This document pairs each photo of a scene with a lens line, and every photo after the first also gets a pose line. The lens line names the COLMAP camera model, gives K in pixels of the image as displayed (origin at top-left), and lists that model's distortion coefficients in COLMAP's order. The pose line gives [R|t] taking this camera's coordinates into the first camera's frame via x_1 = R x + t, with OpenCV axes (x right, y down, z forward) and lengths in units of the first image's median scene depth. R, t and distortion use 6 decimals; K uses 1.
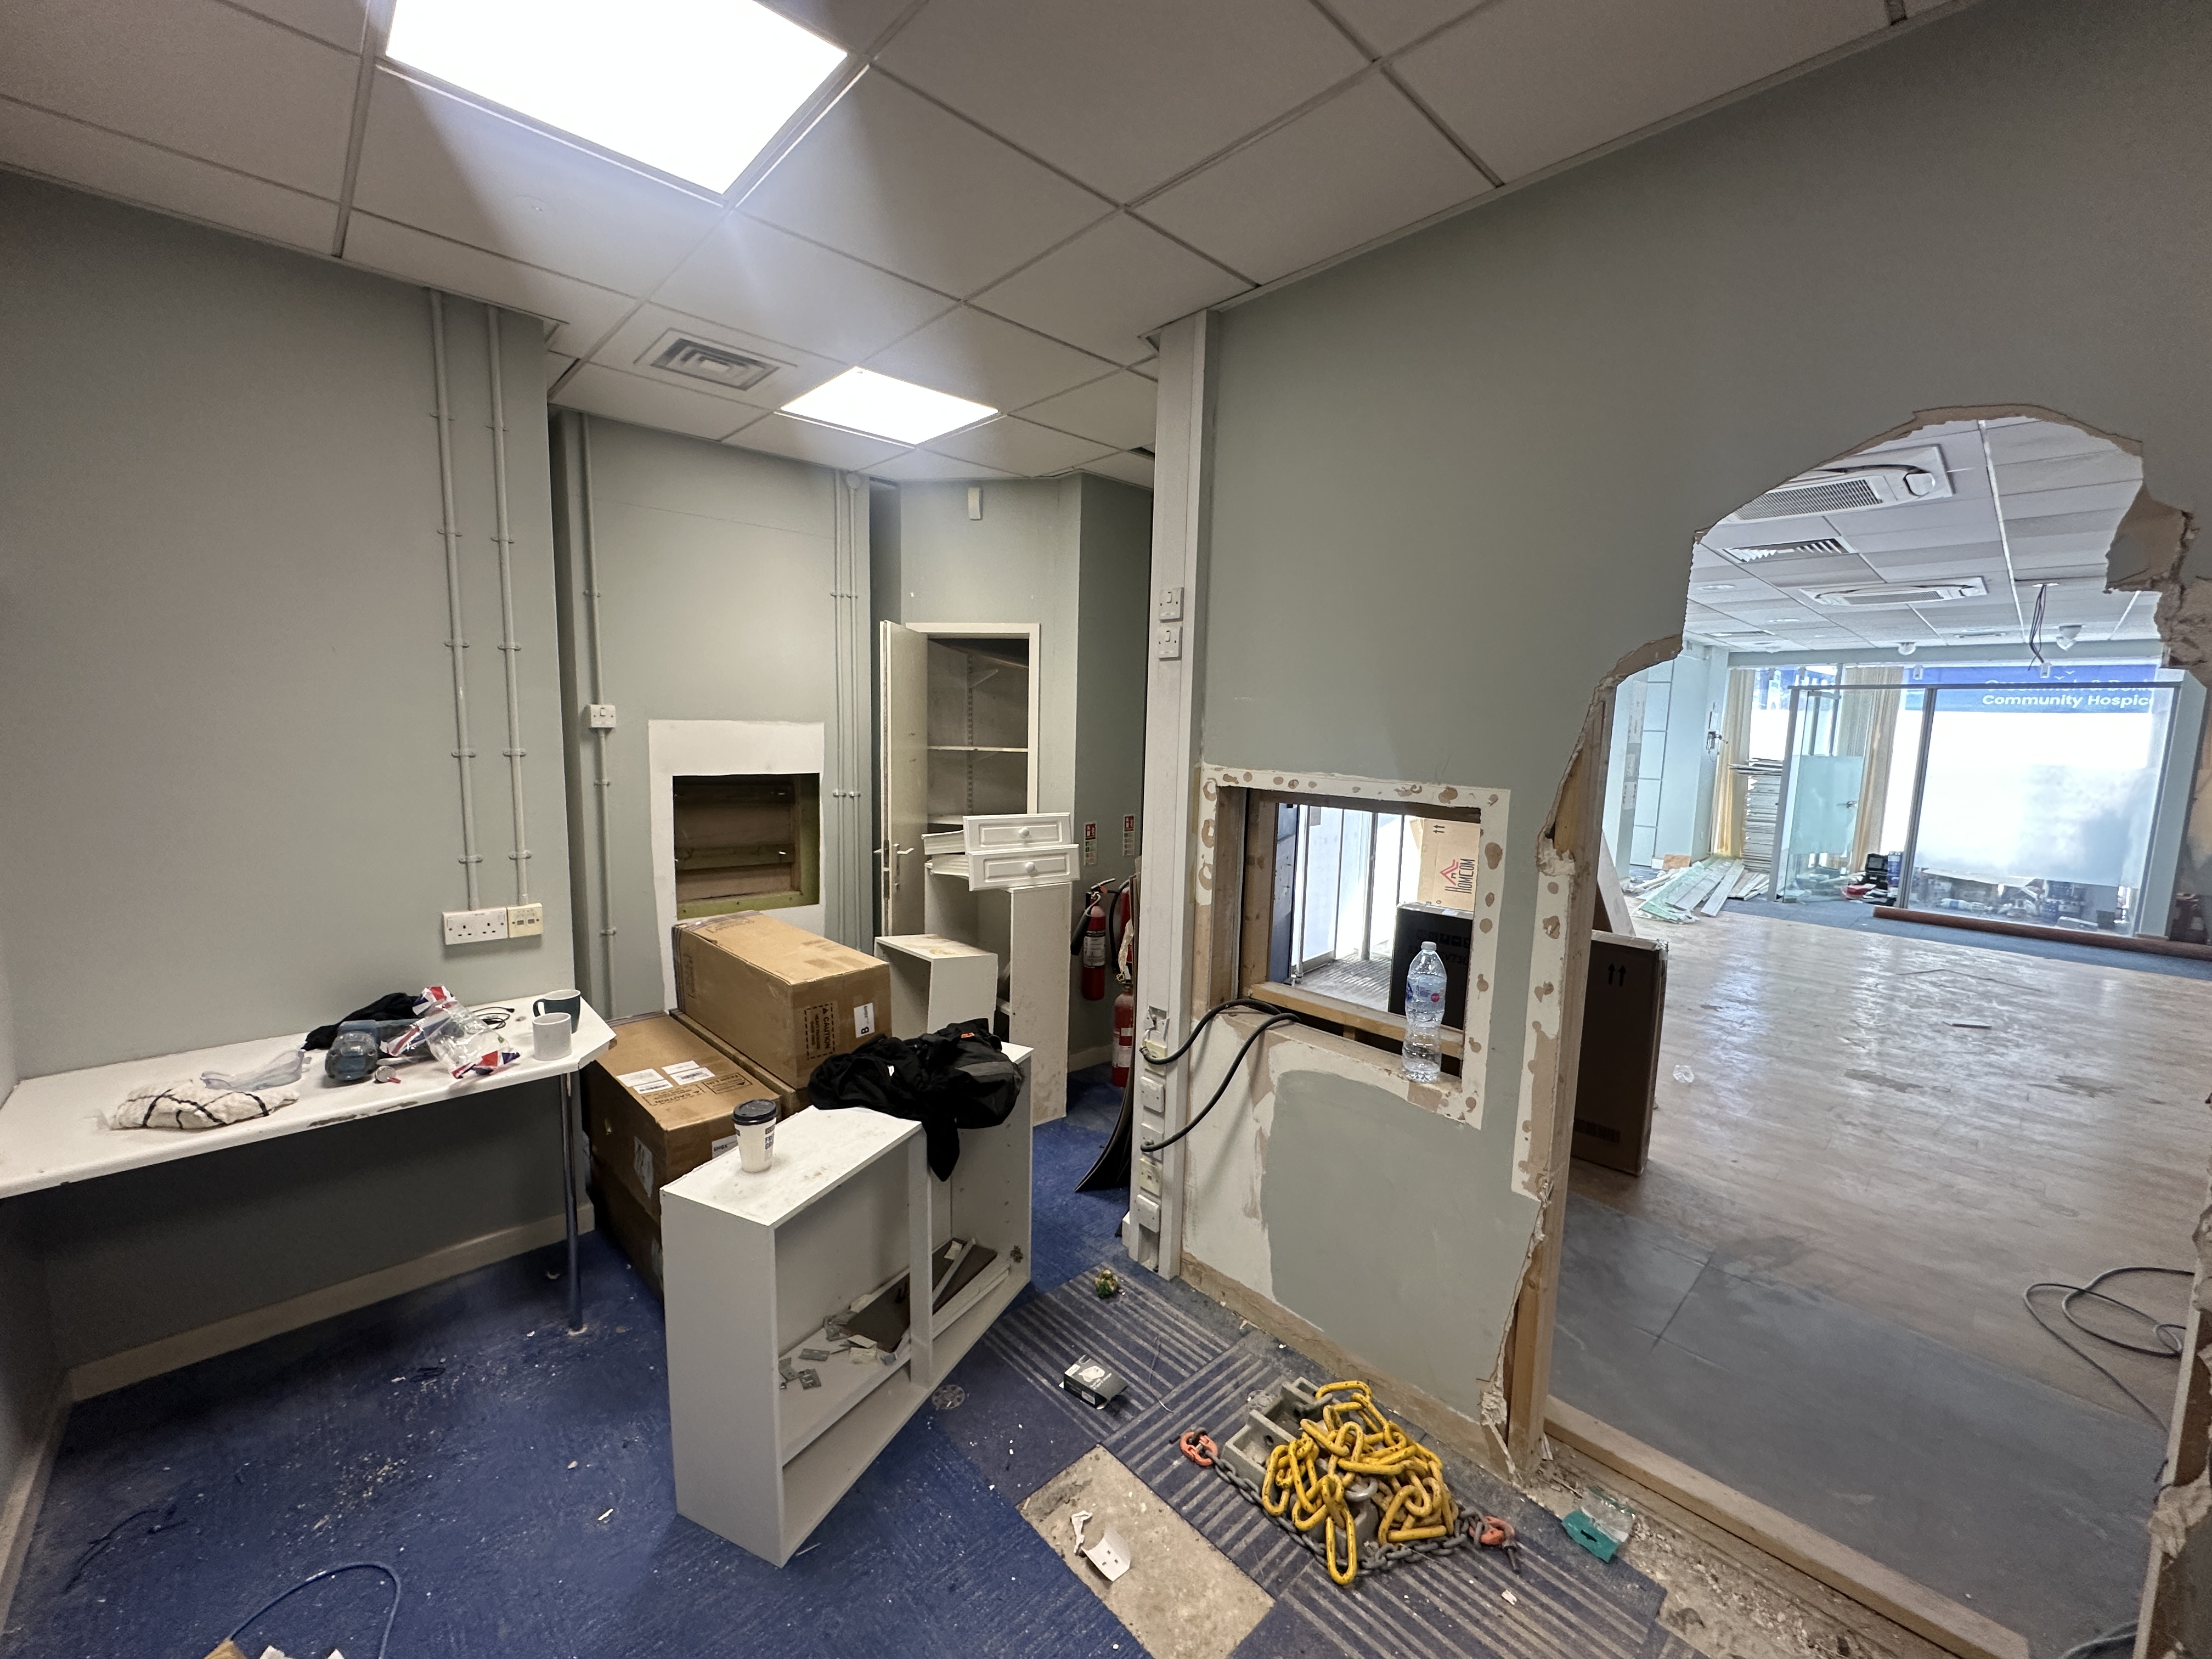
lens RADIAL K [[883.9, 0, 1106.1], [0, 883.9, 831.0], [0, 0, 1]] dist [-0.006608, 0.001354]
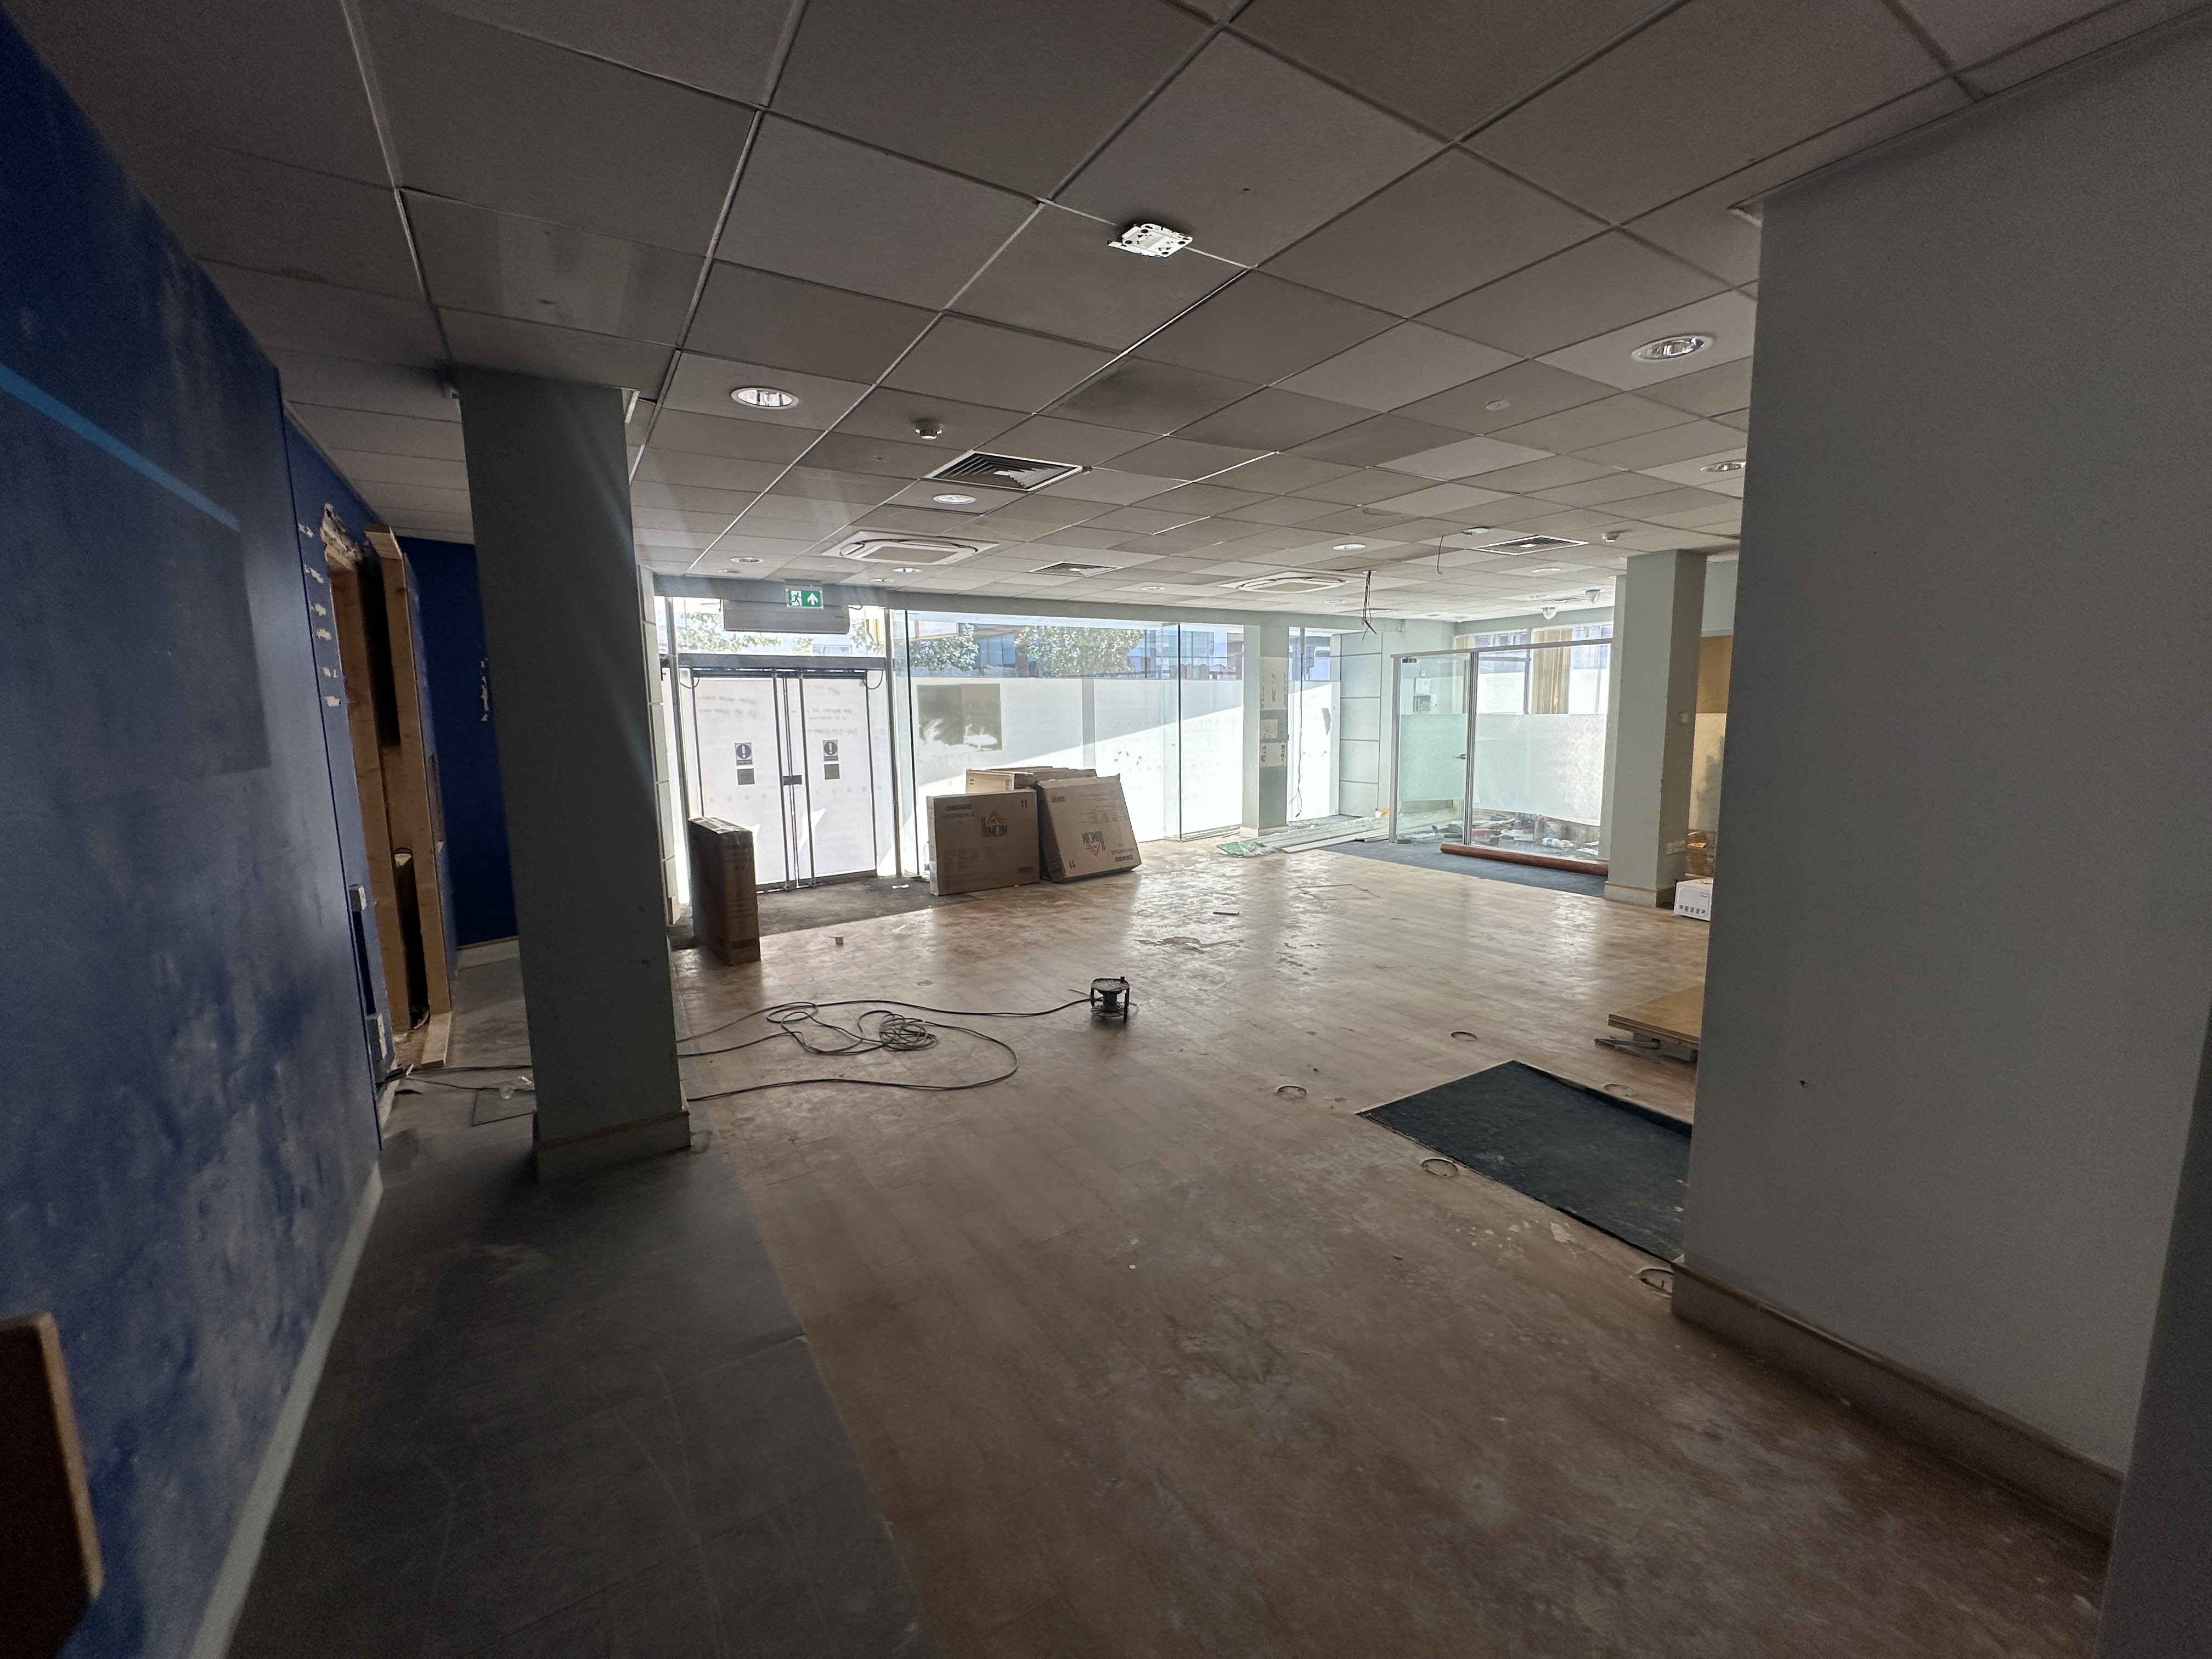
lens RADIAL K [[883.9, 0, 1106.1], [0, 883.9, 831.0], [0, 0, 1]] dist [-0.006608, 0.001354]
pose [[0.980815, -0.014459, -0.194402, 0.612182], [0.017322, 0.999765, 0.013035, 0.042928], [0.194168, -0.016152, 0.980835, -0.204479]]
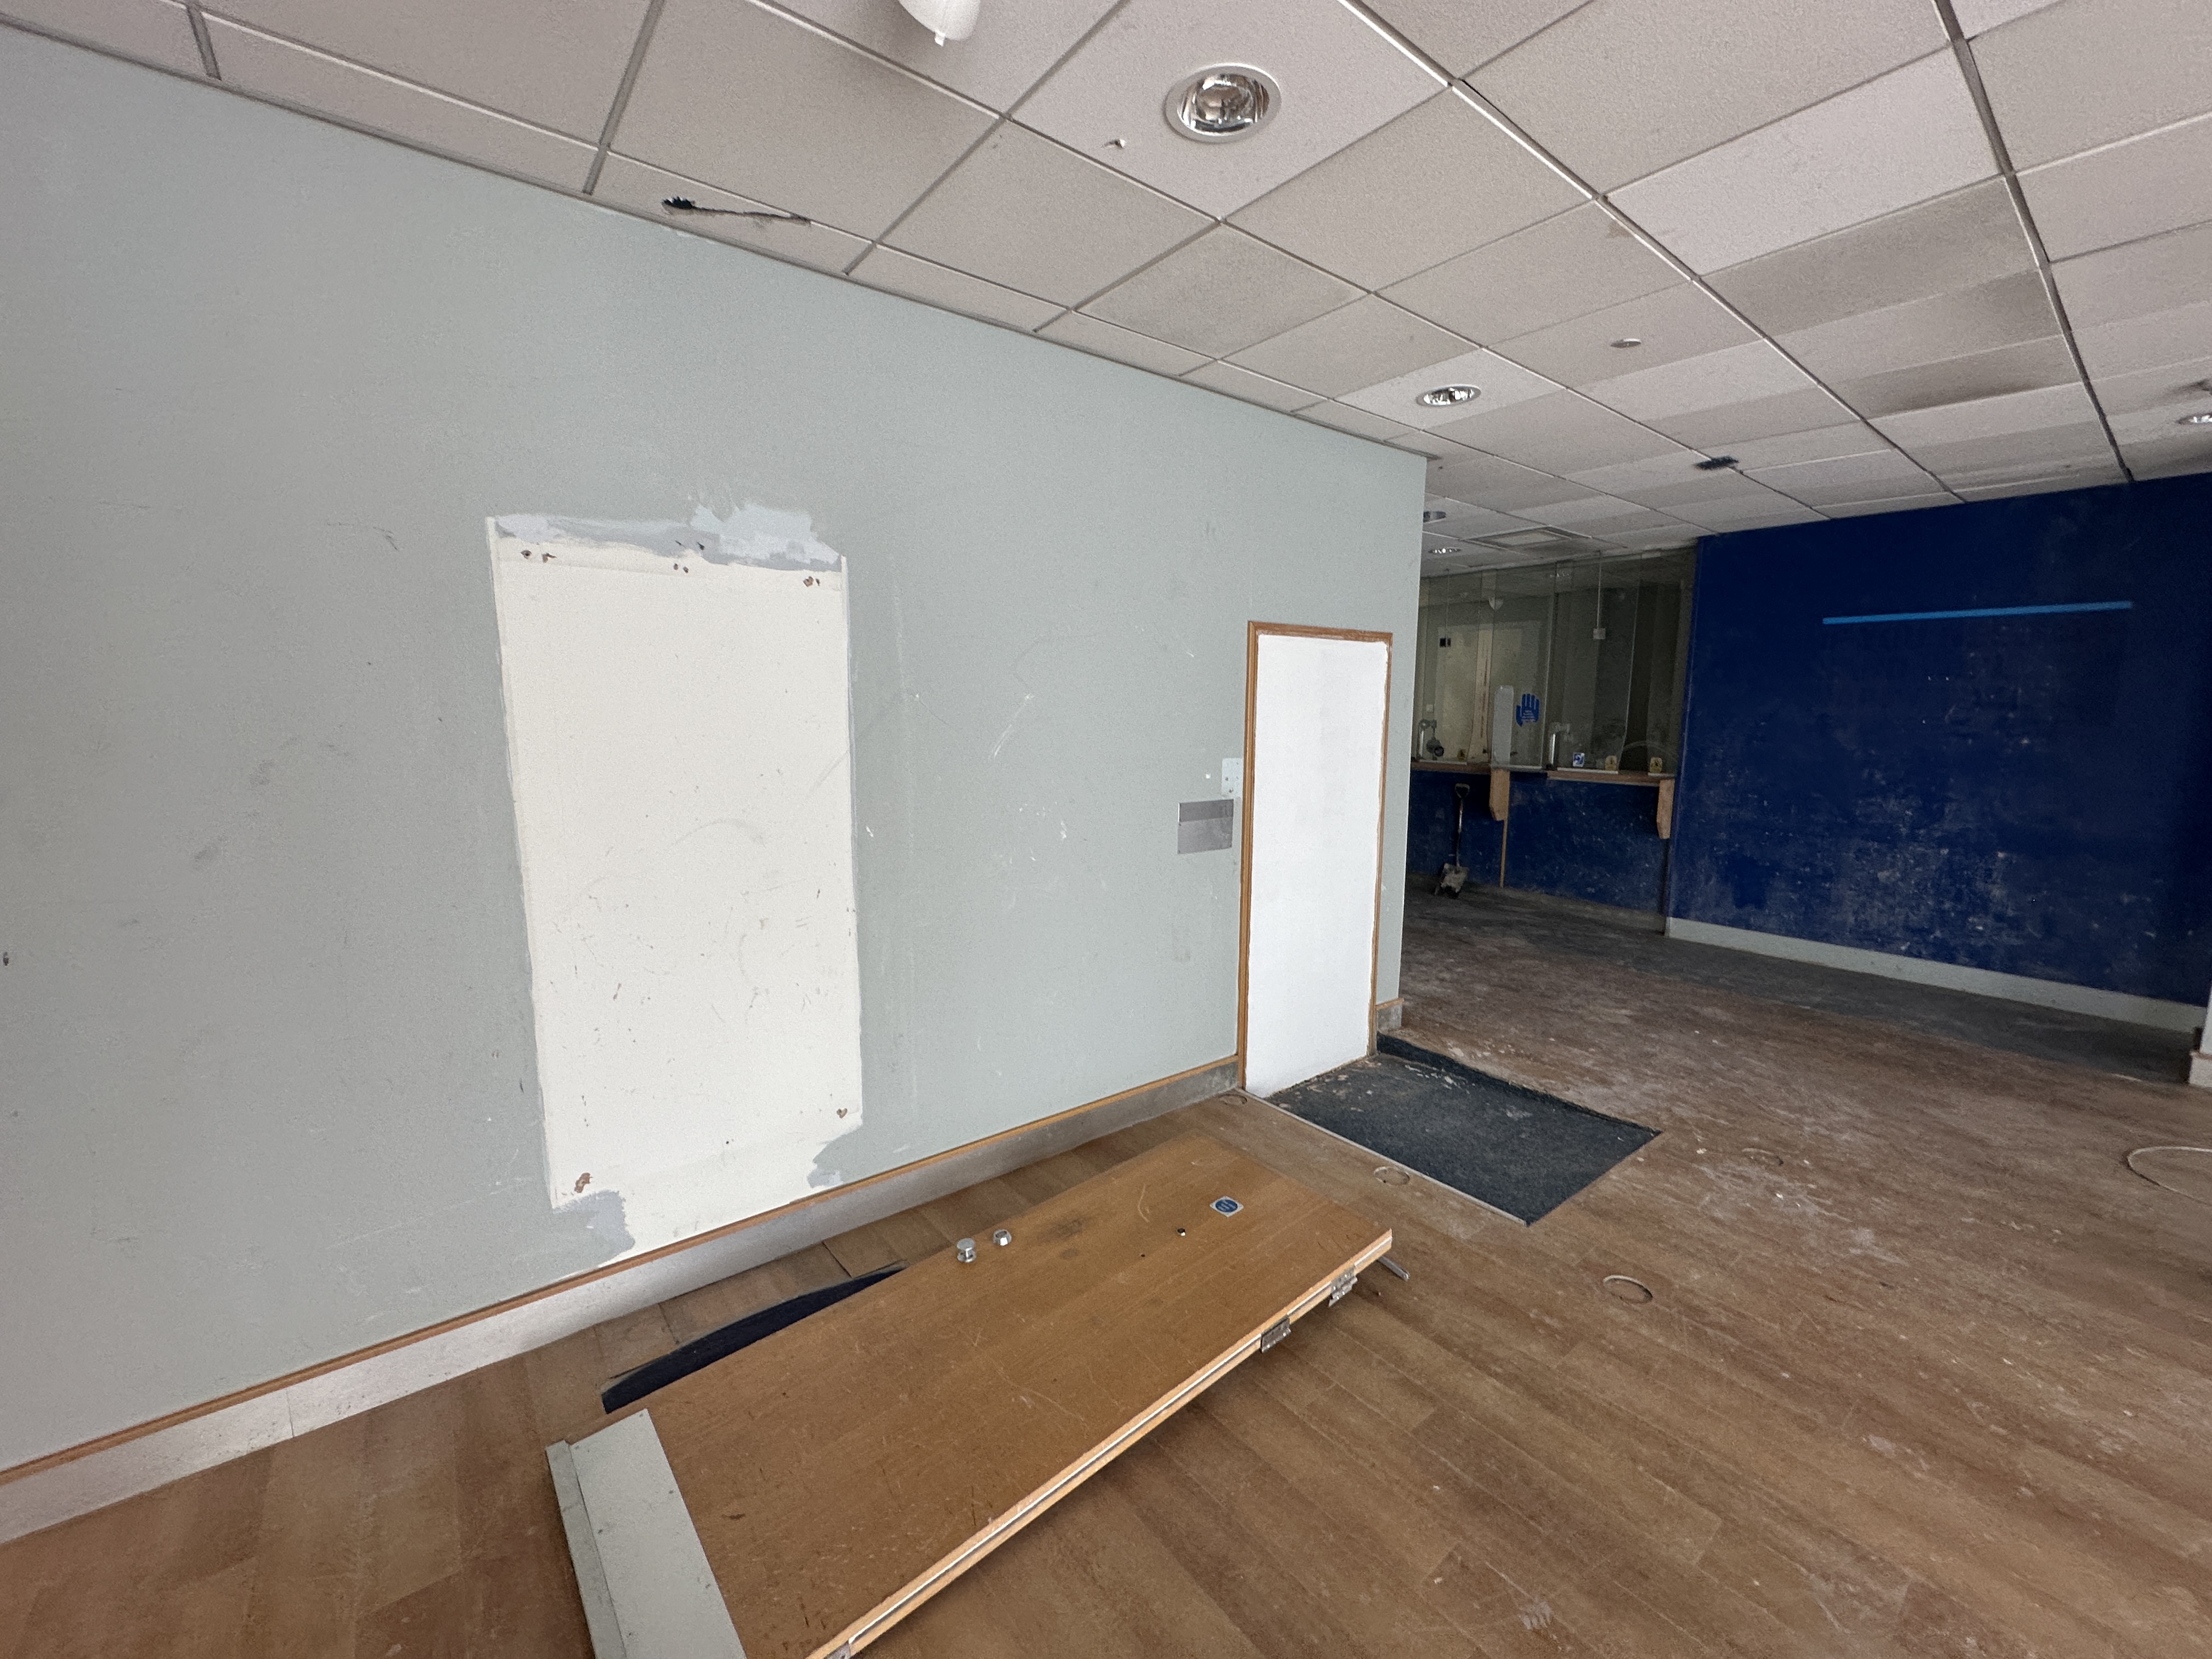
lens RADIAL K [[883.9, 0, 1106.1], [0, 883.9, 831.0], [0, 0, 1]] dist [-0.006608, 0.001354]
pose [[-0.996056, -0.040396, 0.079002, 0.852347], [-0.018135, 0.964241, 0.264407, -0.040328], [-0.086858, 0.261931, -0.961170, 0.539922]]
